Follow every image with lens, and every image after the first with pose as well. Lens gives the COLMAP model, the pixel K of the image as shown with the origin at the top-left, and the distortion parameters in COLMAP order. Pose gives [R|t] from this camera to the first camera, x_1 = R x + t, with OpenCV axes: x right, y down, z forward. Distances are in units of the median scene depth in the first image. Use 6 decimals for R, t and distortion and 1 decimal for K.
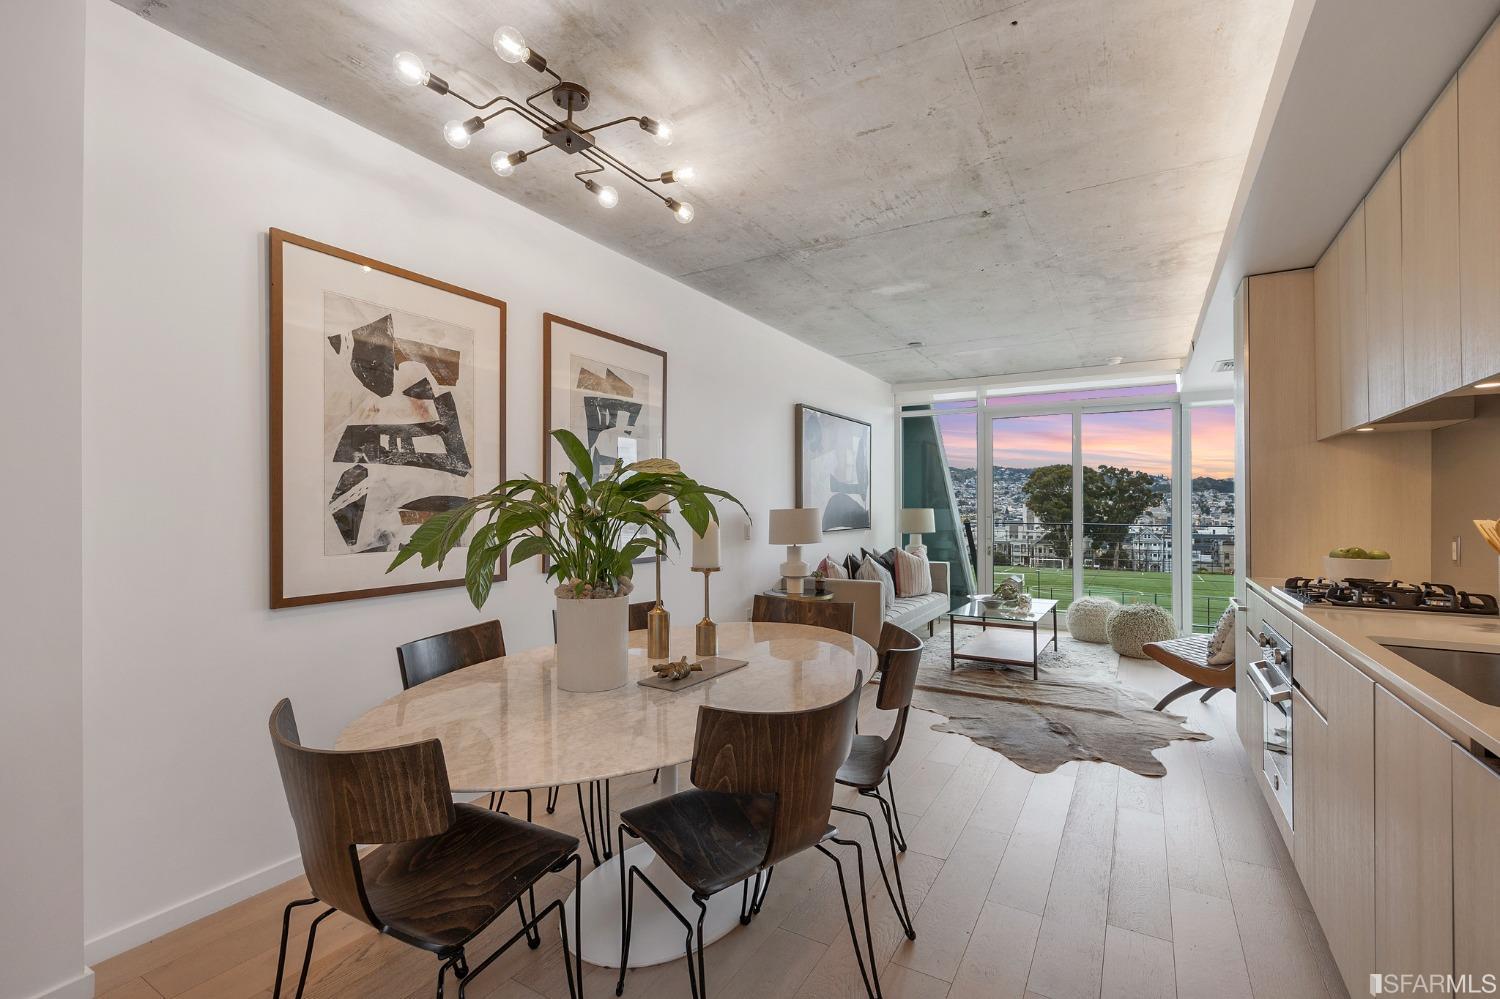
lens RADIAL K [[647.1, 0, 758.0], [0, 647.1, 497.9], [0, 0, 1]] dist [-0.003872, 0.000784]
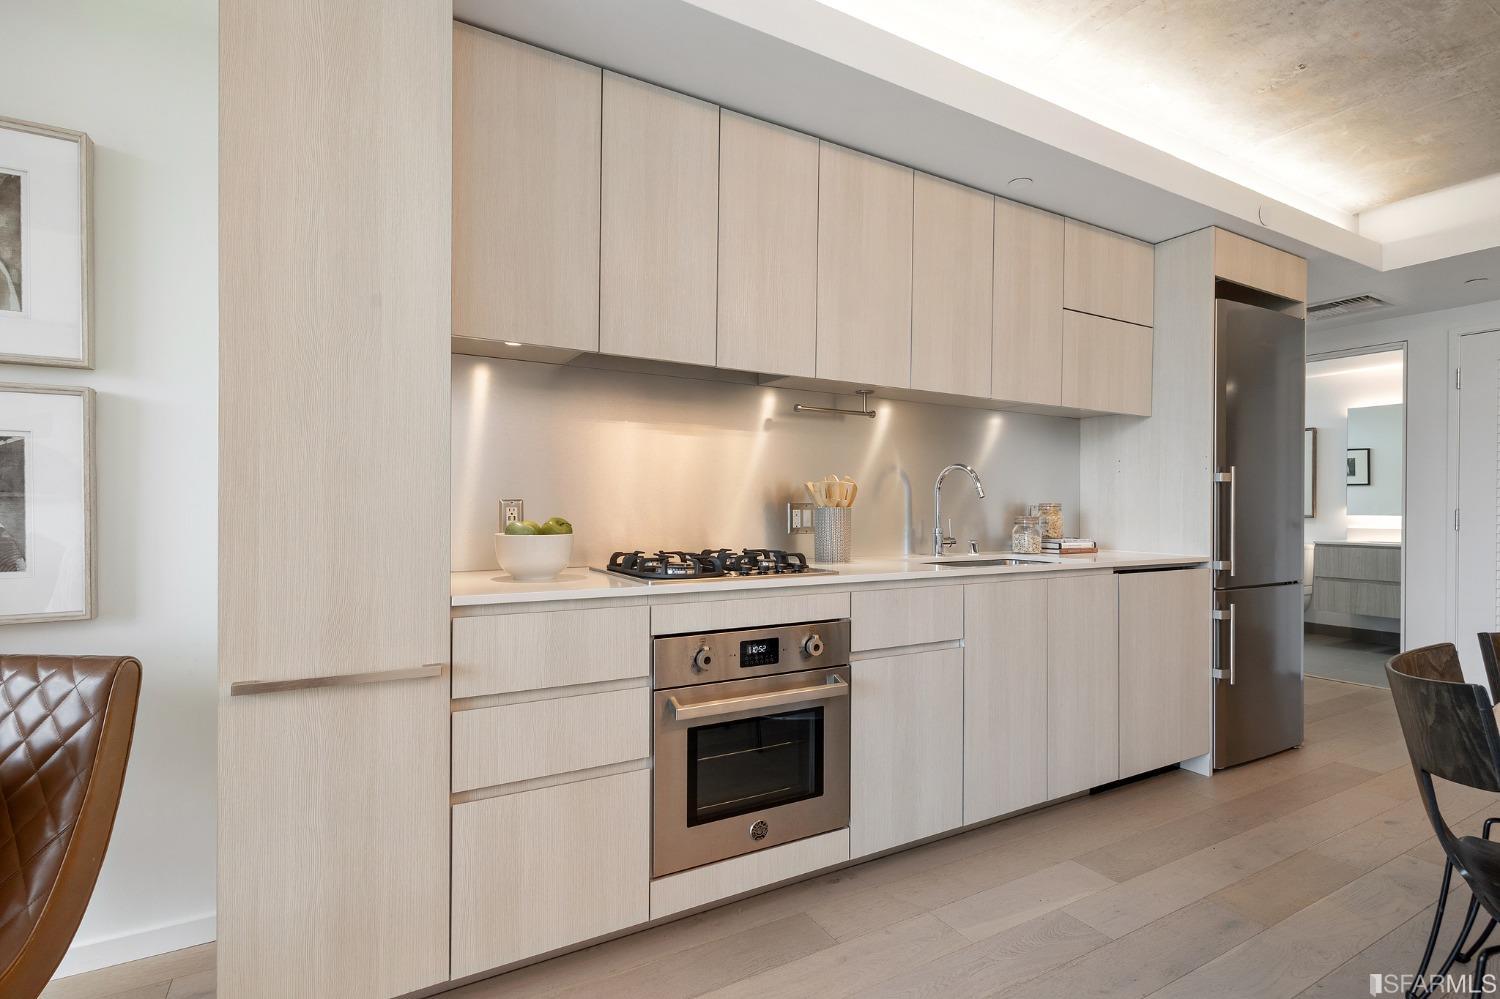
lens RADIAL K [[715.9, 0, 795.6], [0, 715.9, 505.2], [0, 0, 1]] dist [-0.011916, 0.000499]
pose [[-0.875679, -0.004530, 0.482873, 0.244327], [-0.013967, 0.999775, -0.015949, 0.053266], [-0.482692, -0.020710, -0.875545, 1.115444]]
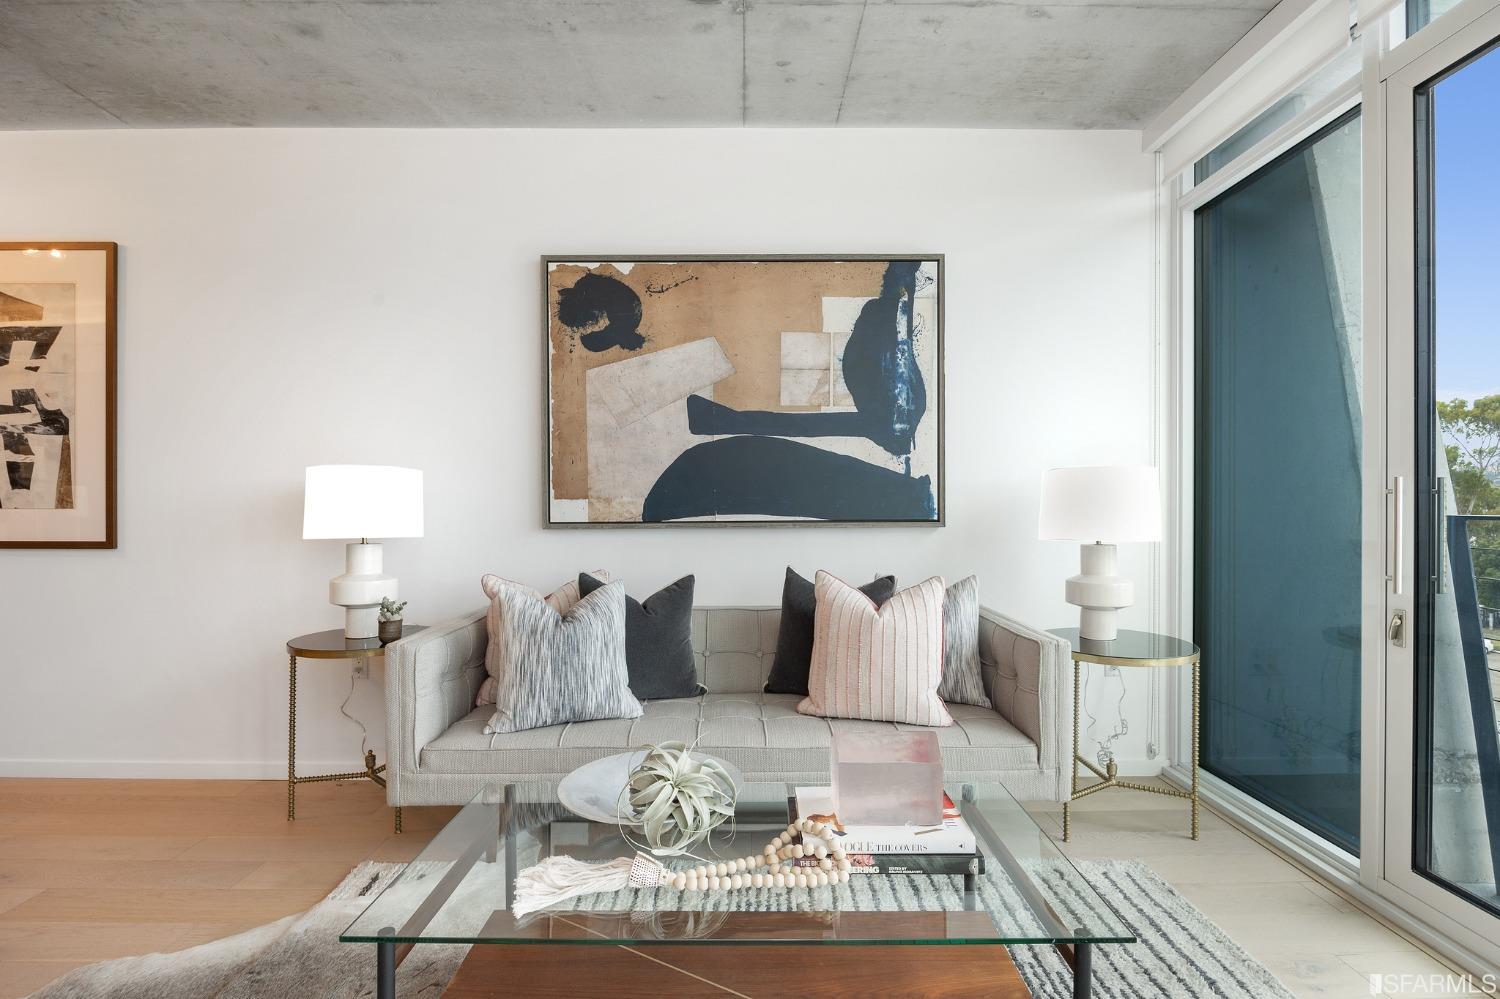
lens RADIAL K [[715.9, 0, 760.4], [0, 715.9, 503.9], [0, 0, 1]] dist [-0.011916, 0.000499]
pose [[0.521278, -0.002529, -0.853383, 0.906068], [0.013436, 0.999896, 0.005244, 0.058661], [0.853281, -0.014200, 0.521258, 1.271275]]
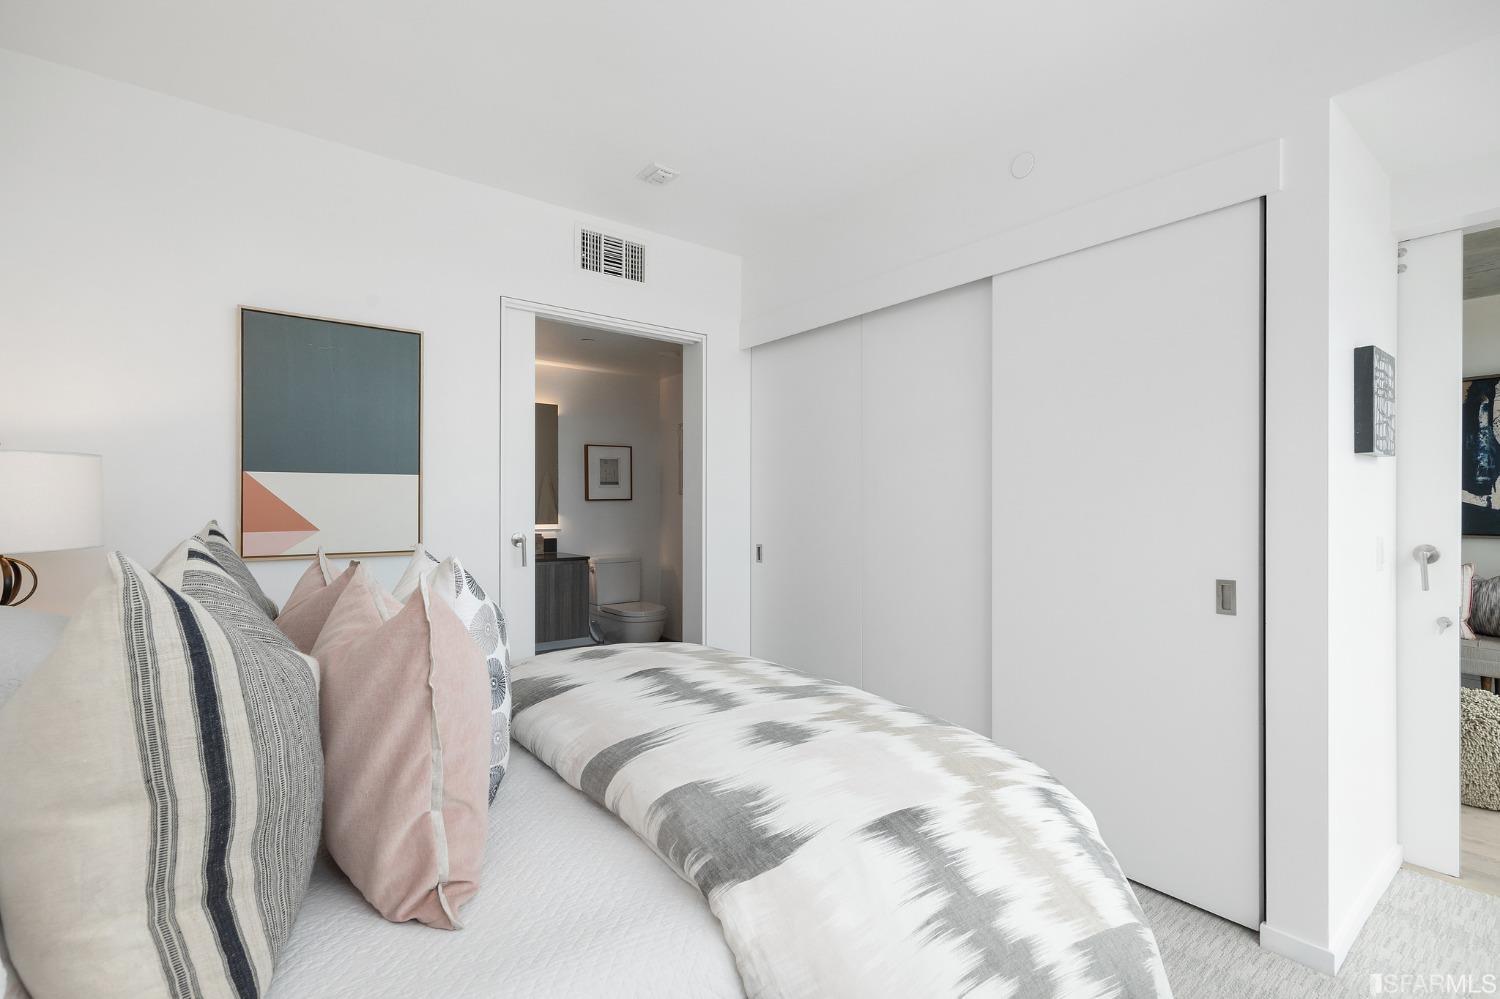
lens RADIAL K [[698.0, 0, 748.9], [0, 698.0, 499.9], [0, 0, 1]] dist [0.004462, 0.000368]
pose [[-0.359981, -0.009314, -0.932913, 2.037276], [0.009921, 0.999855, -0.013811, 0.022431], [0.932907, -0.014227, -0.359836, 1.011202]]
